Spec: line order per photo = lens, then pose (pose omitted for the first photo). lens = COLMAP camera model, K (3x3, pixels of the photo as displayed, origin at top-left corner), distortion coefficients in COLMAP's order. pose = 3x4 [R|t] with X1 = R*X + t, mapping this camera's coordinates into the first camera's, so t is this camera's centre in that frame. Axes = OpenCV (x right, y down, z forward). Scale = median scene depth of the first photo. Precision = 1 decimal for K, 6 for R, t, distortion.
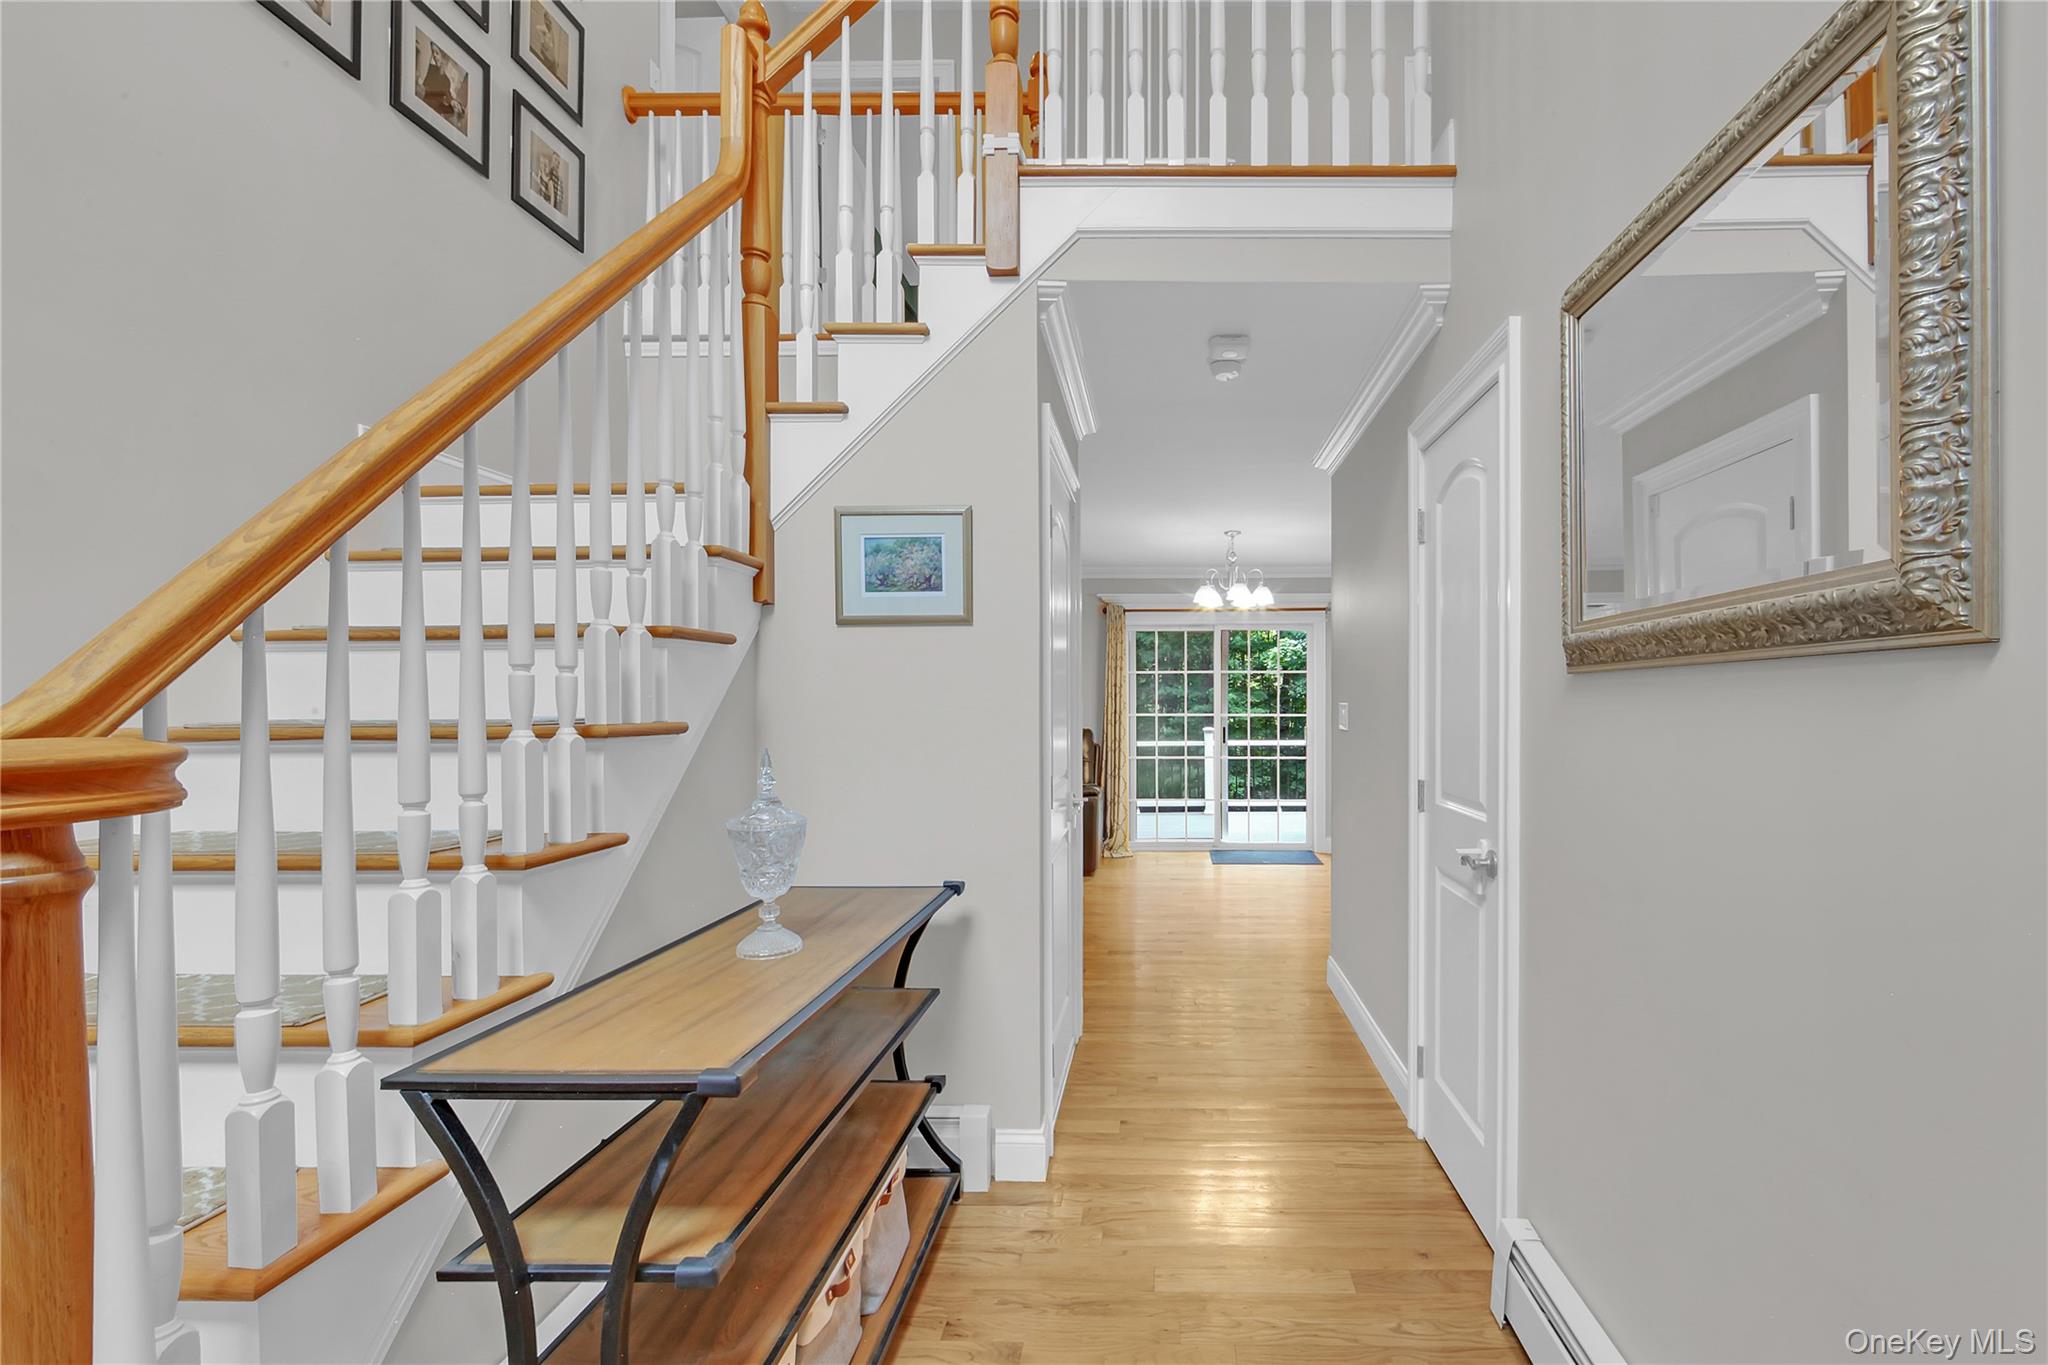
lens RADIAL K [[880.0, 0, 1022.9], [0, 880.0, 696.6], [0, 0, 1]] dist [-0.009086, 0.000438]
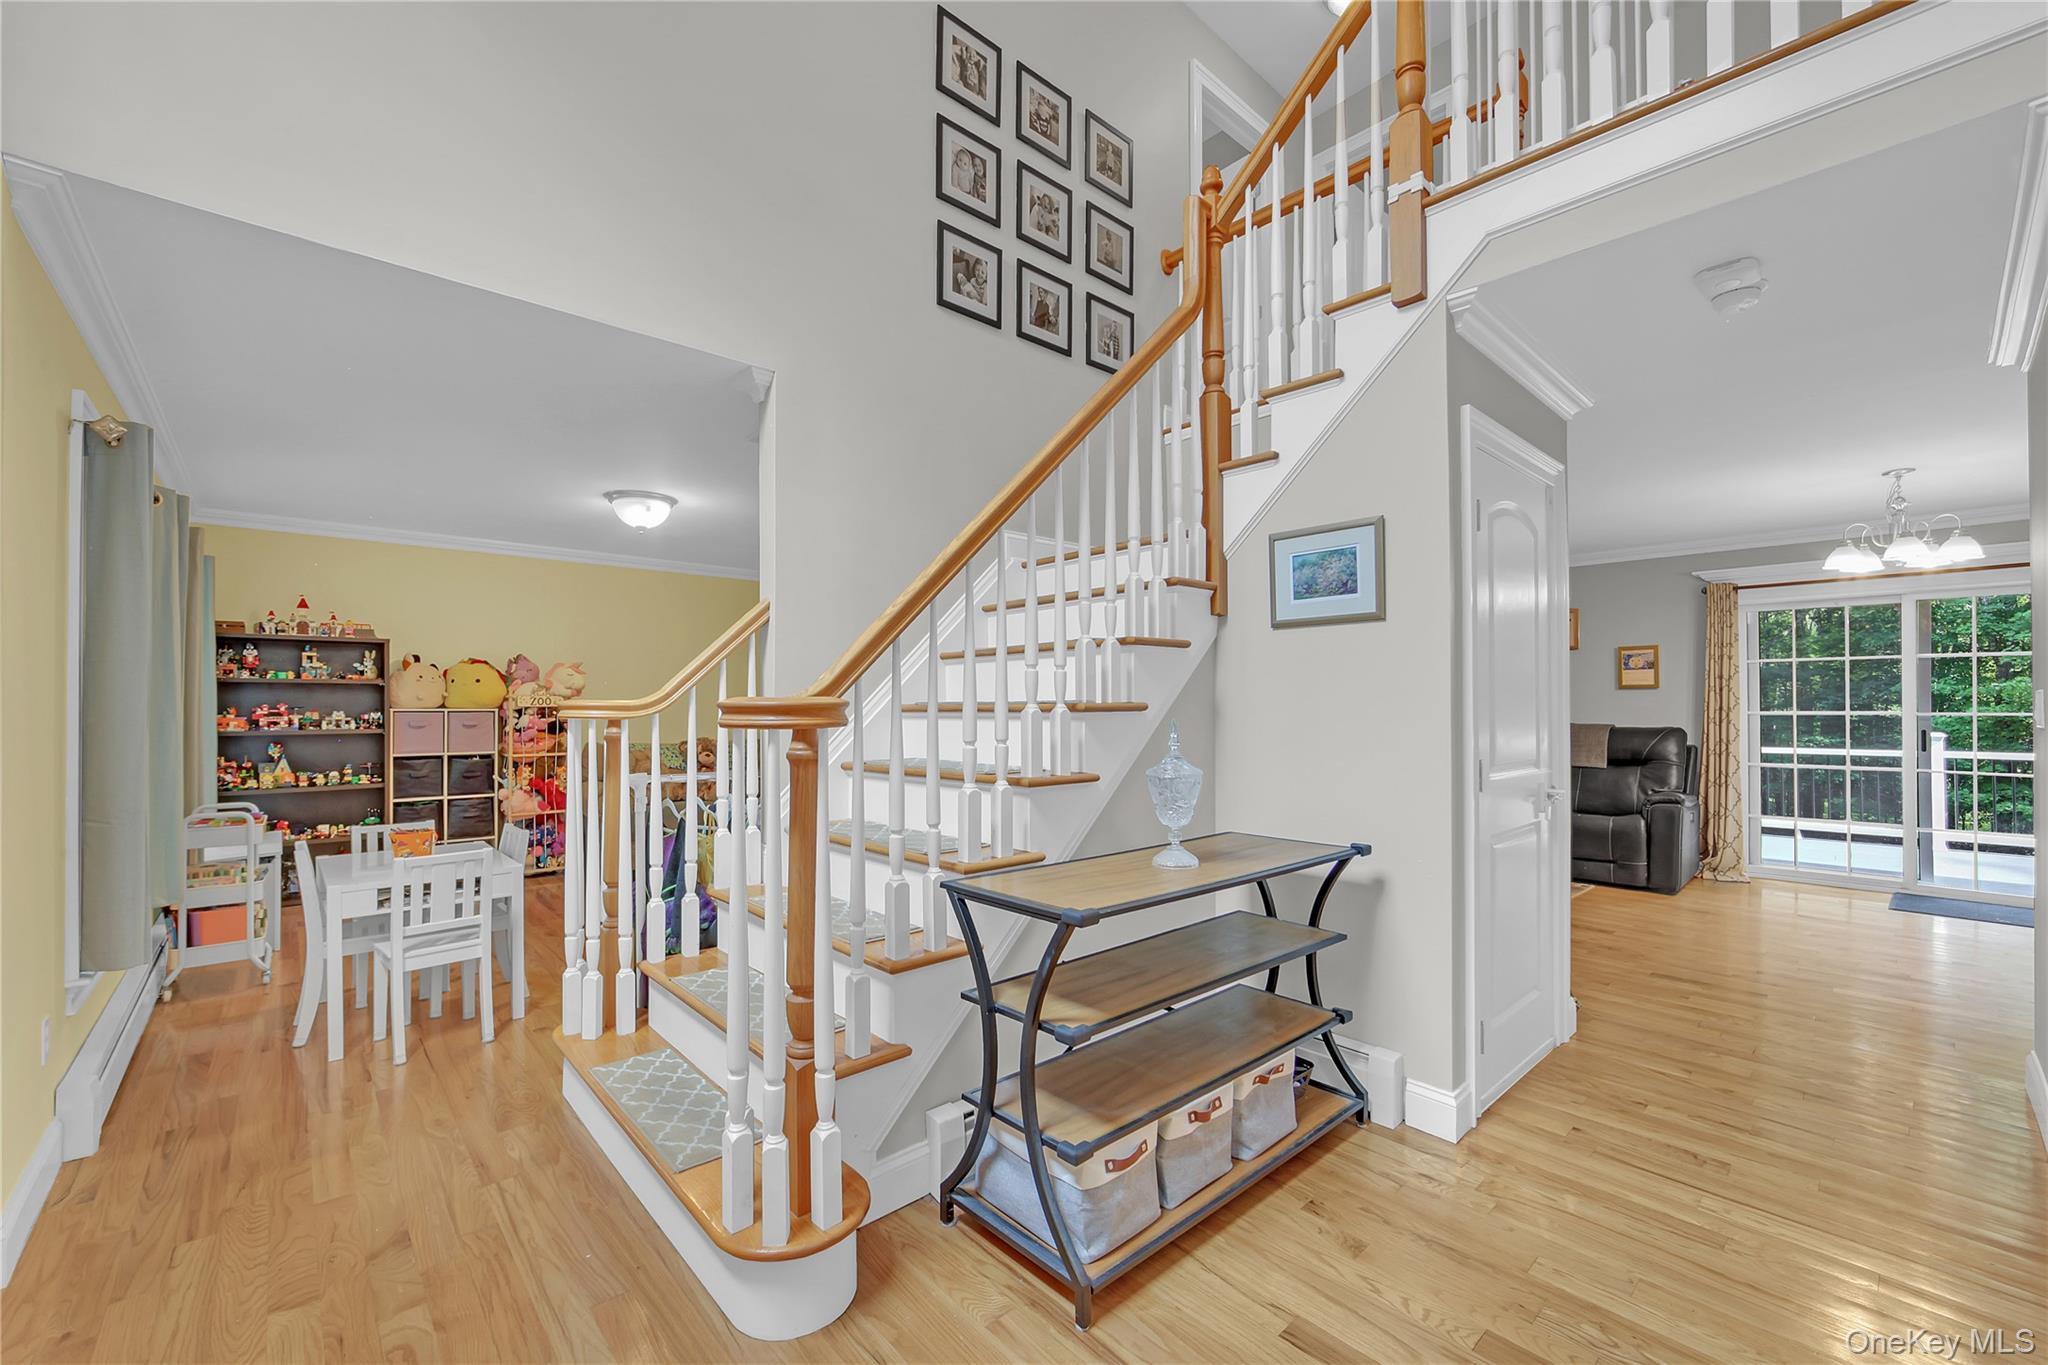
lens RADIAL K [[835.3, 0, 1021.9], [0, 835.3, 697.1], [0, 0, 1]] dist [-0.014203, 0.002534]
pose [[0.681489, -0.009032, -0.731772, 0.414205], [-0.002723, 0.999886, -0.014877, 0.034665], [0.731823, 0.012131, 0.681387, -0.066634]]
